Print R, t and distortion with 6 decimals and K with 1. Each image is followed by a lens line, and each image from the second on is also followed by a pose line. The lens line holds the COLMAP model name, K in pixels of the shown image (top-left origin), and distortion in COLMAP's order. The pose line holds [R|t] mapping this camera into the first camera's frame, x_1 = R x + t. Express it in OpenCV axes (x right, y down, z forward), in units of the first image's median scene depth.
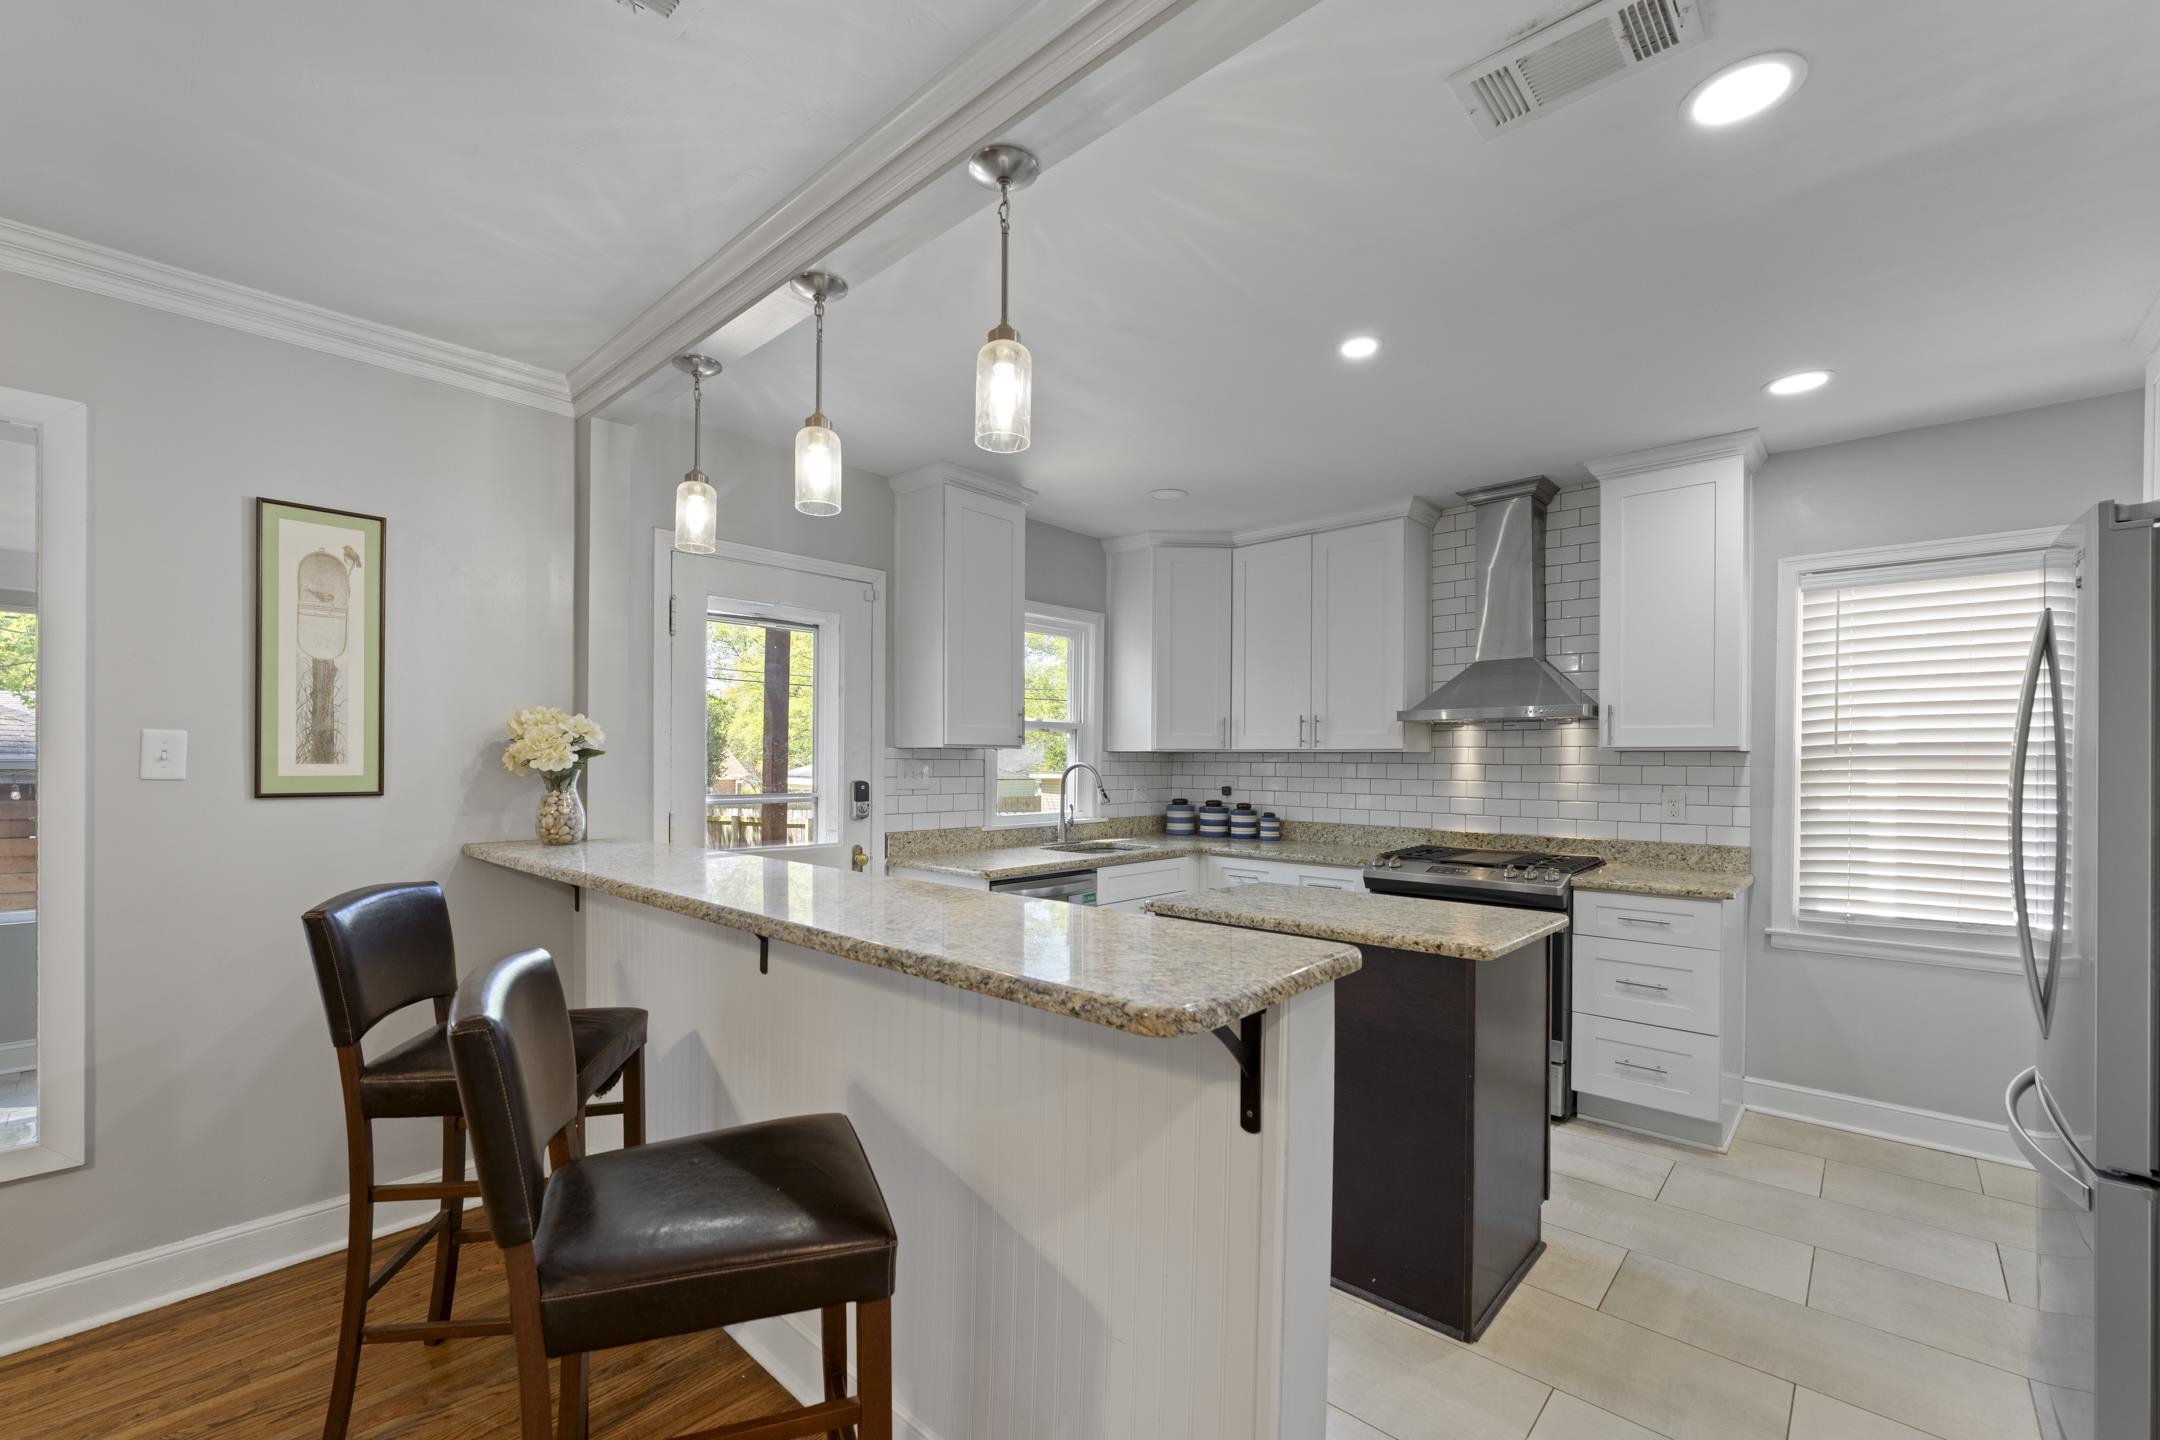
lens RADIAL K [[882.7, 0, 1072.6], [0, 882.7, 746.1], [0, 0, 1]] dist [-0.001688, -0.000280]
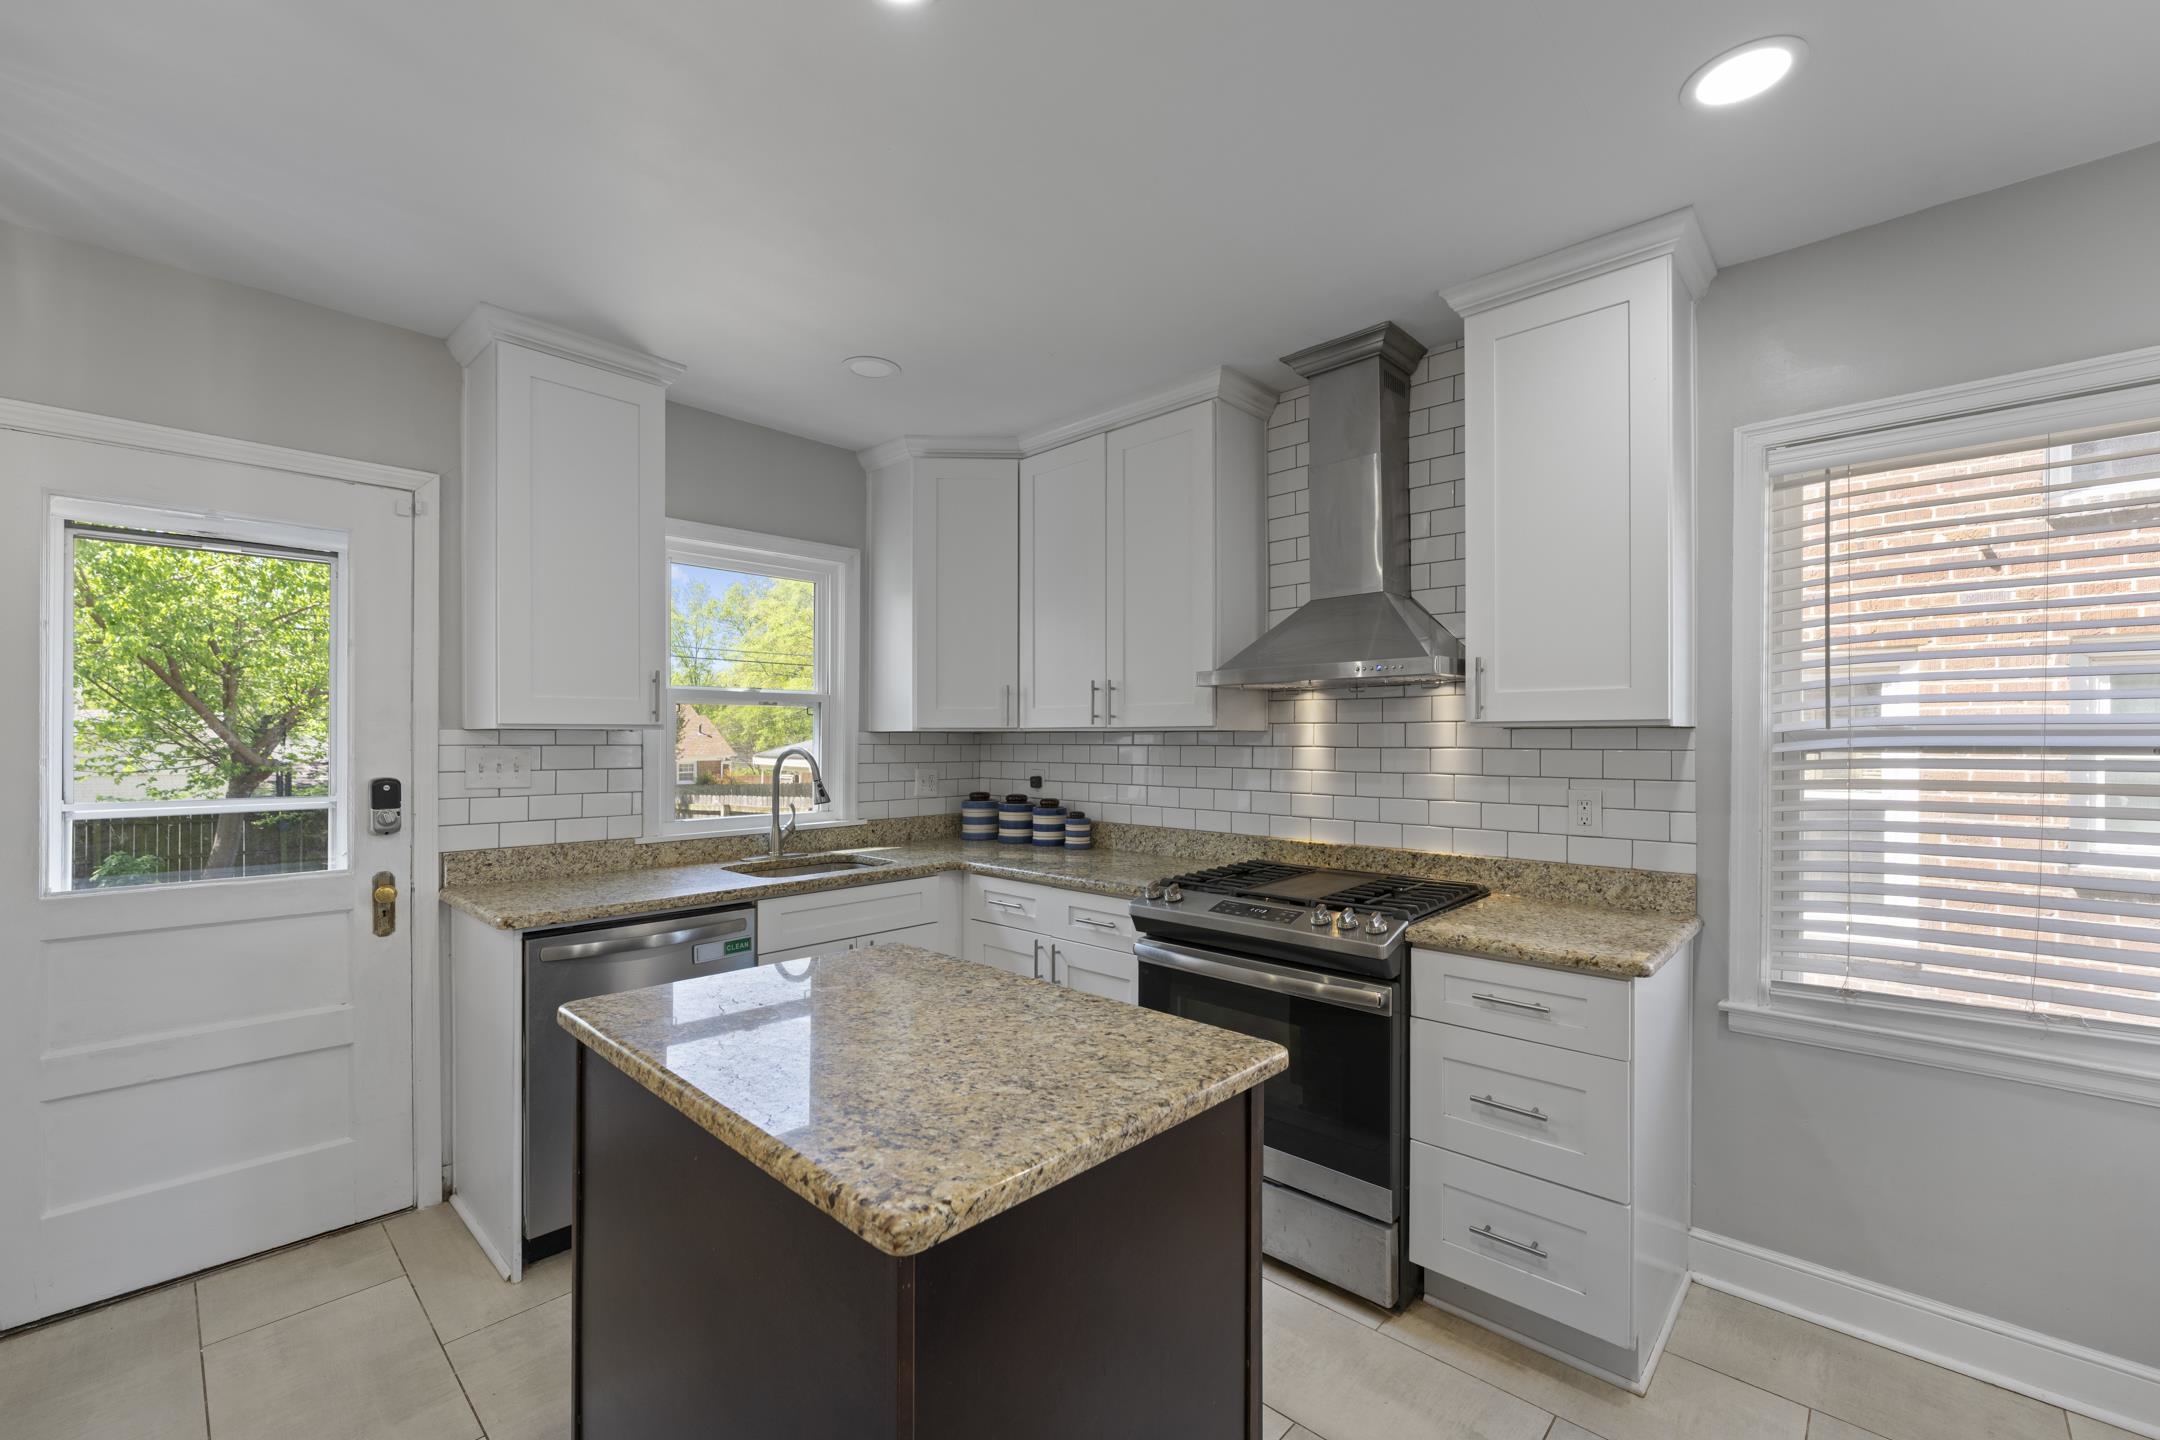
lens RADIAL K [[877.5, 0, 1080.0], [0, 877.5, 720.0], [0, 0, 1]] dist [-0.001992, -0.000084]
pose [[0.999924, -0.006427, -0.010550, 0.280707], [0.006376, 0.999968, -0.004832, 0.000952], [0.010581, 0.004765, 0.999933, 0.304142]]
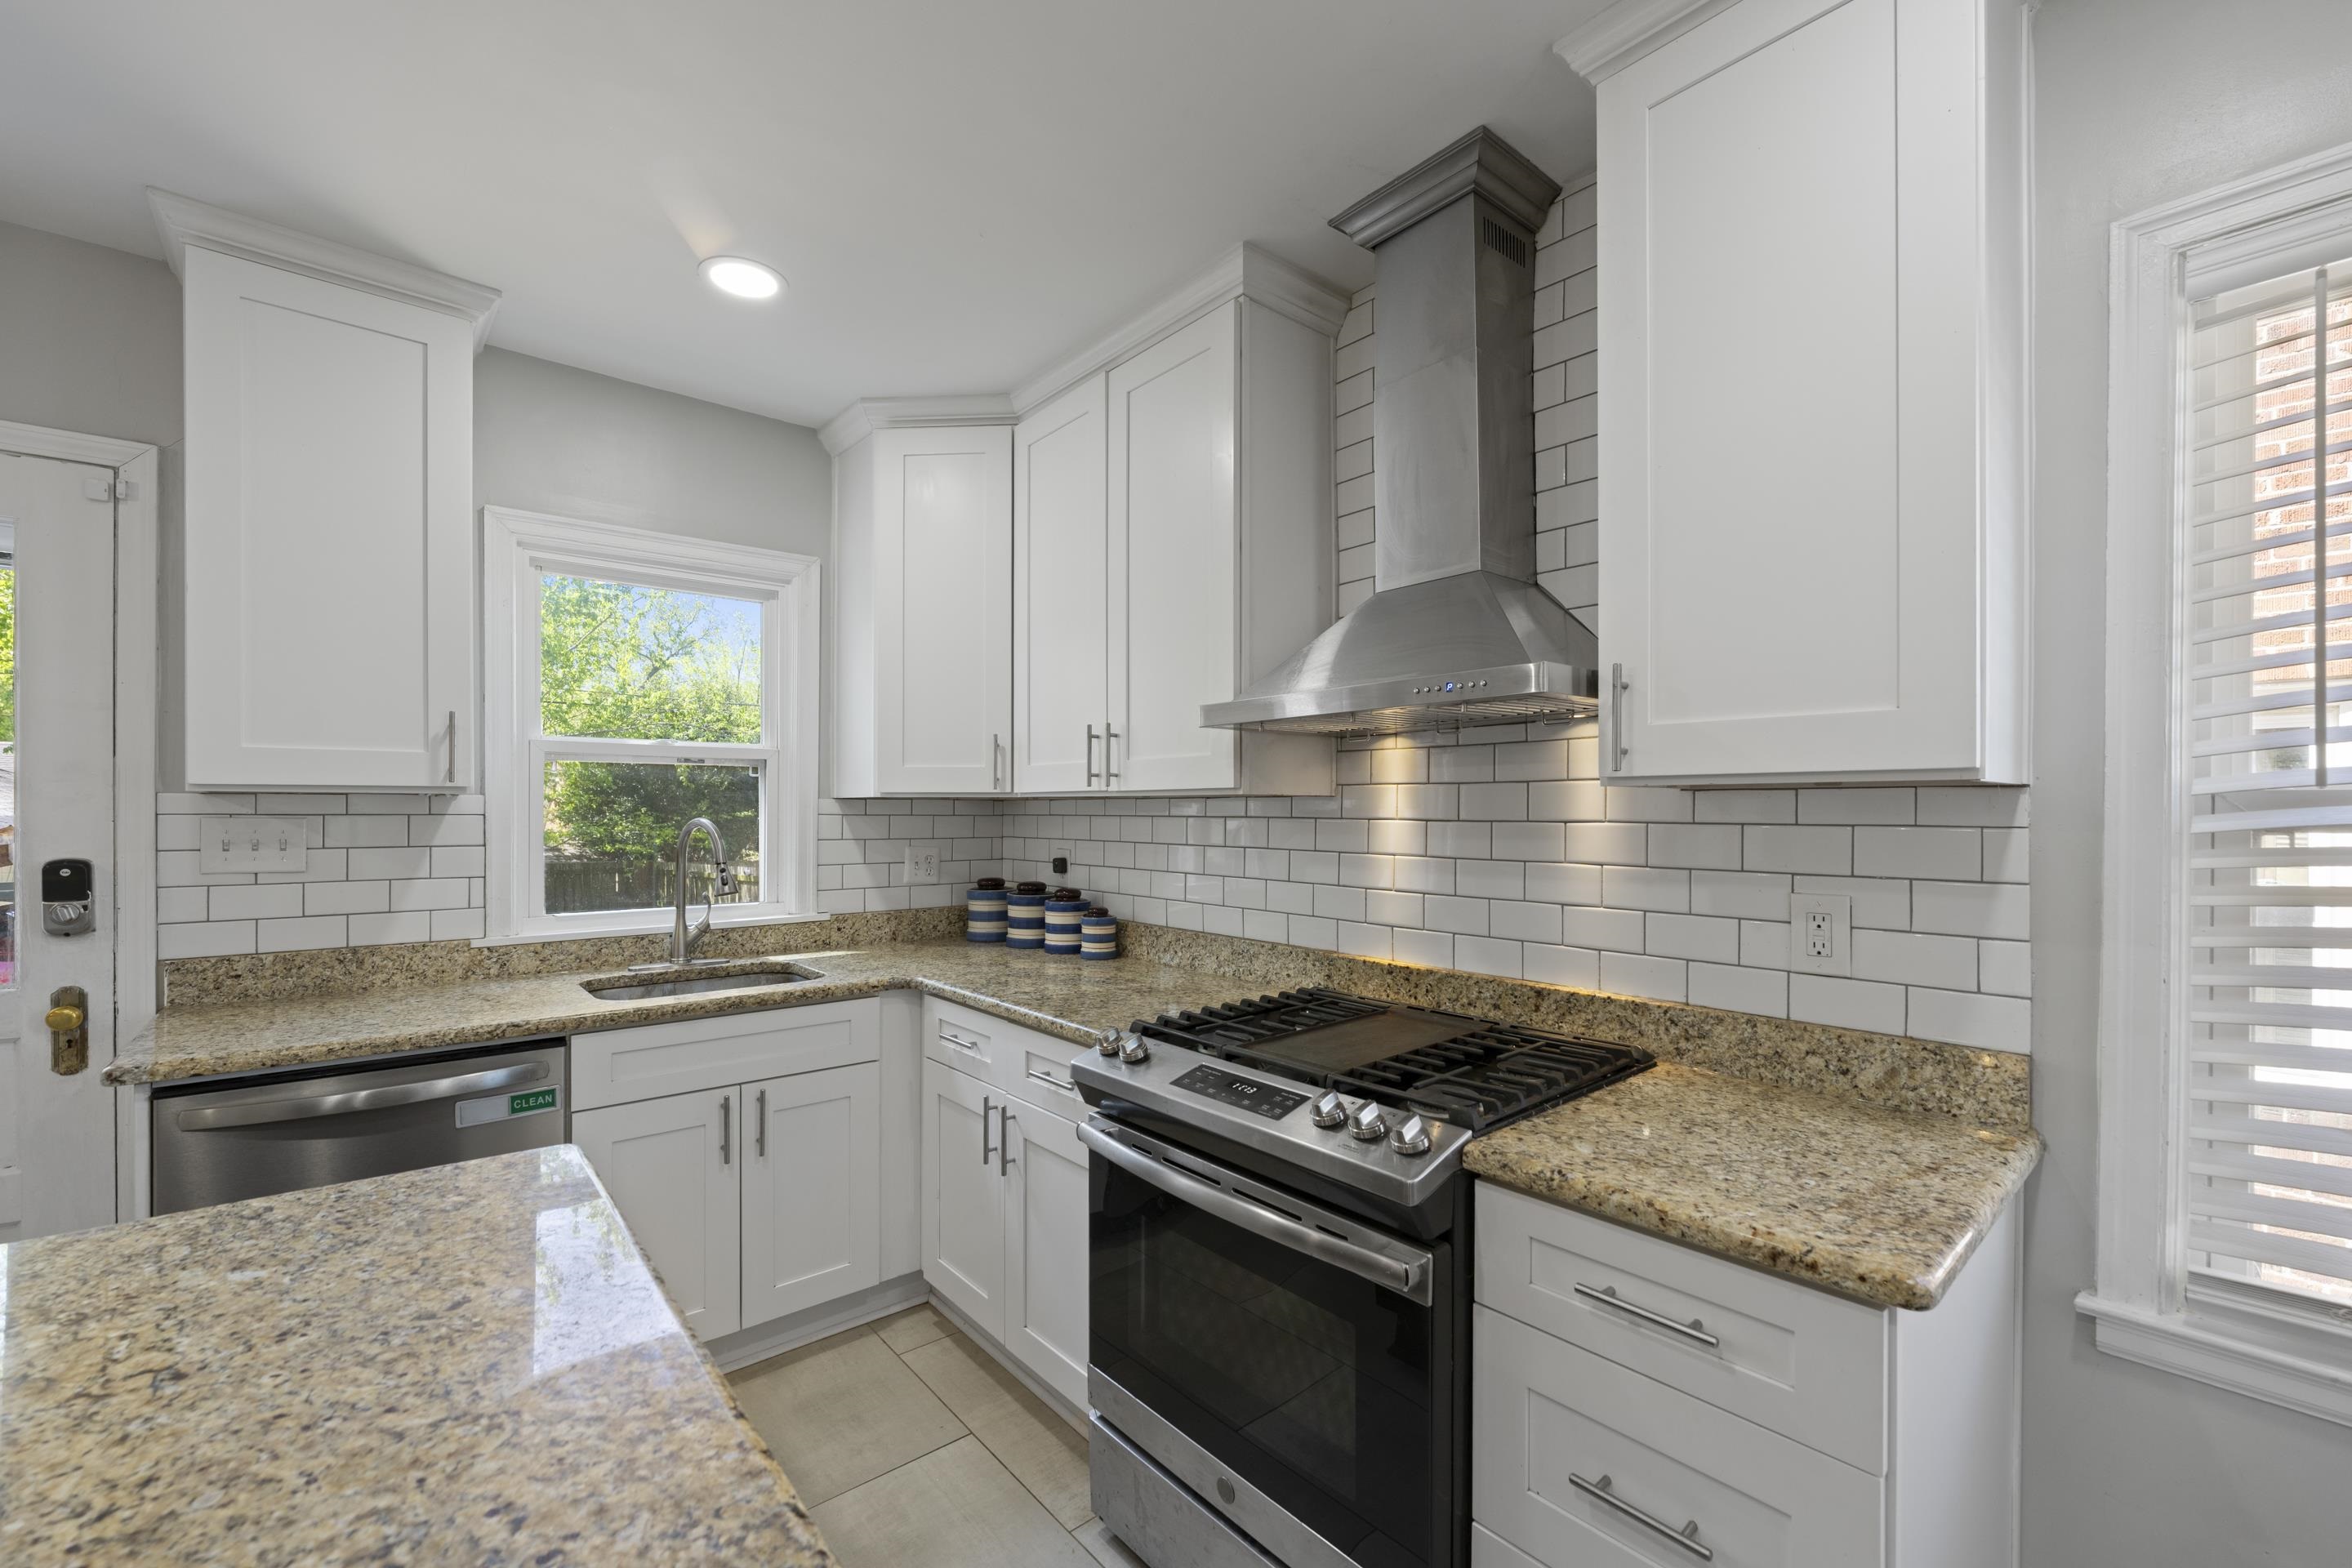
lens RADIAL K [[950.9, 0, 1177.0], [0, 950.9, 793.8], [0, 0, 1]] dist [-0.002384, -0.000204]
pose [[0.992572, -0.006758, -0.121473, 0.413110], [0.006695, 0.999977, -0.000926, 0.006545], [0.121476, 0.000105, 0.992594, 0.504104]]
